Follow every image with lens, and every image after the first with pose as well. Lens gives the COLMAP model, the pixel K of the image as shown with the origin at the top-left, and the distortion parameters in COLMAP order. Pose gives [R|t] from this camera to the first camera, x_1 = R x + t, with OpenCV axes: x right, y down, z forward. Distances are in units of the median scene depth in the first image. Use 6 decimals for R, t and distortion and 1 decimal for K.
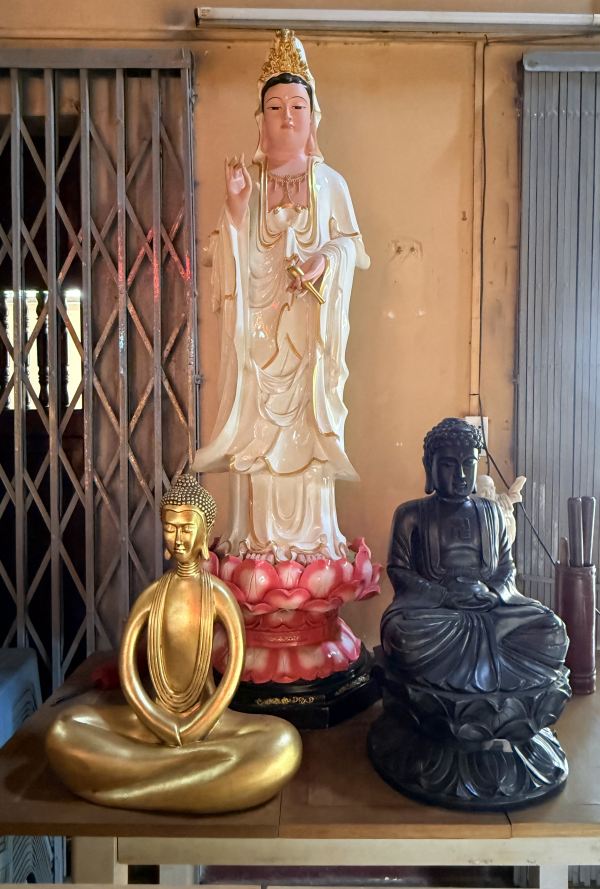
lens RADIAL K [[579.8, 0, 301.3], [0, 579.8, 447.4], [0, 0, 1]] dist [0.011622, 0.002412]
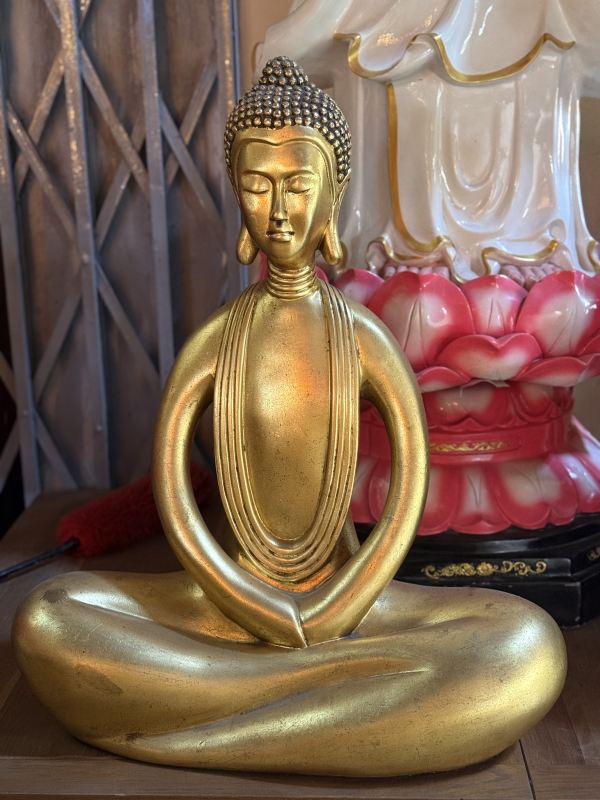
lens RADIAL K [[1147.9, 0, 299.7], [0, 1147.9, 399.7], [0, 0, 1]] dist [0.152276, 0.000000]
pose [[0.999222, -0.014647, -0.036629, -0.159724], [0.022432, 0.974754, 0.222153, 0.102286], [0.032450, -0.222801, 0.974324, 0.126080]]
